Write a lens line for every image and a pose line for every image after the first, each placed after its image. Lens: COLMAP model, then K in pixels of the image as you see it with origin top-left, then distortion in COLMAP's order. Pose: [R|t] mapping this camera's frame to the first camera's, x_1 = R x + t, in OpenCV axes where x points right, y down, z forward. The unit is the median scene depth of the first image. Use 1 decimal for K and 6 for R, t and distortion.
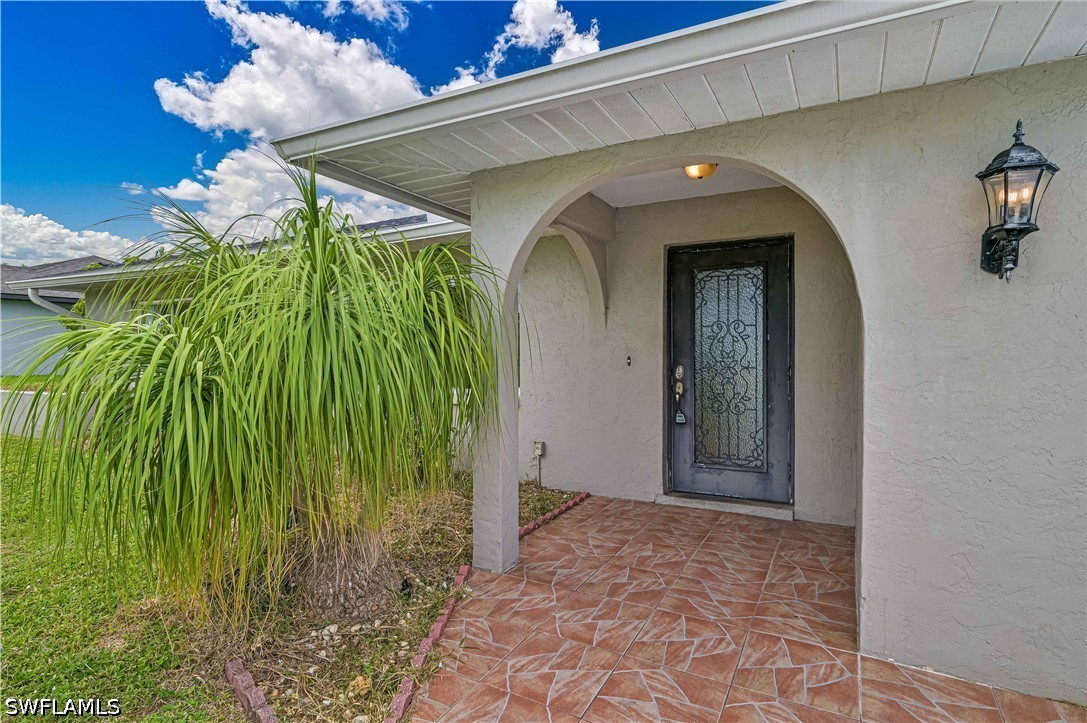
lens RADIAL K [[580.2, 0, 543.5], [0, 580.2, 361.5], [0, 0, 1]] dist [0.000341, 0.000063]
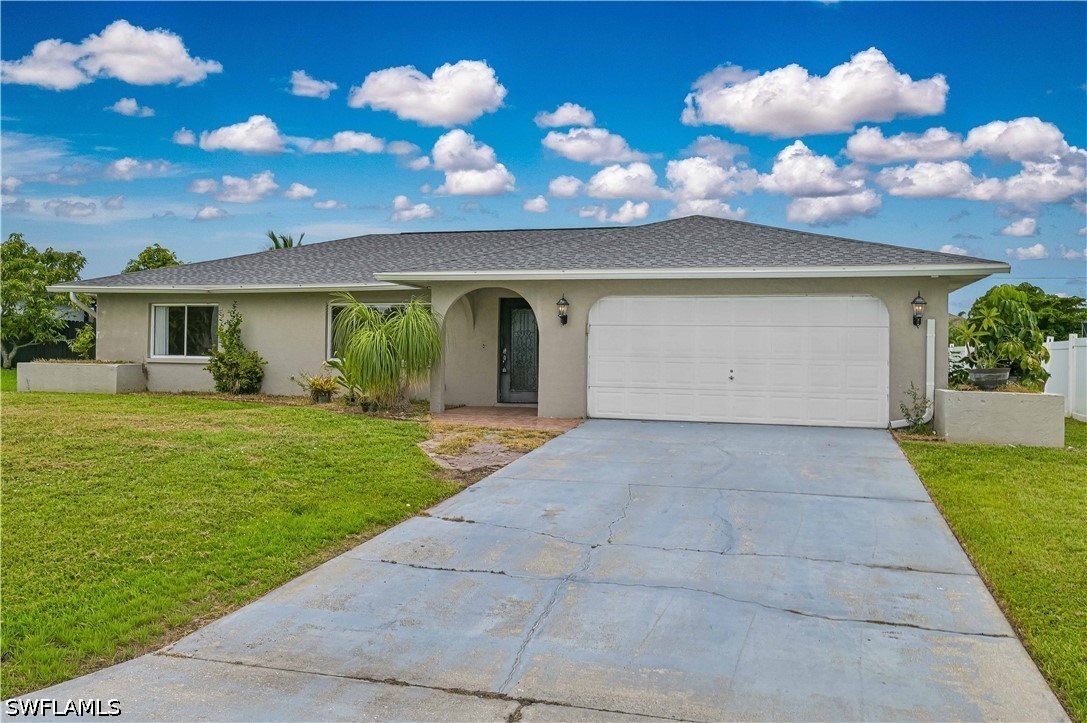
lens RADIAL K [[844.9, 0, 543.5], [0, 844.9, 361.5], [0, 0, 1]] dist [-0.001381, 0.000278]
pose [[0.976391, 0.013367, 0.215599, -0.352864], [-0.012620, 0.999909, -0.004841, 0.075012], [-0.215644, 0.002006, 0.976470, -2.397973]]
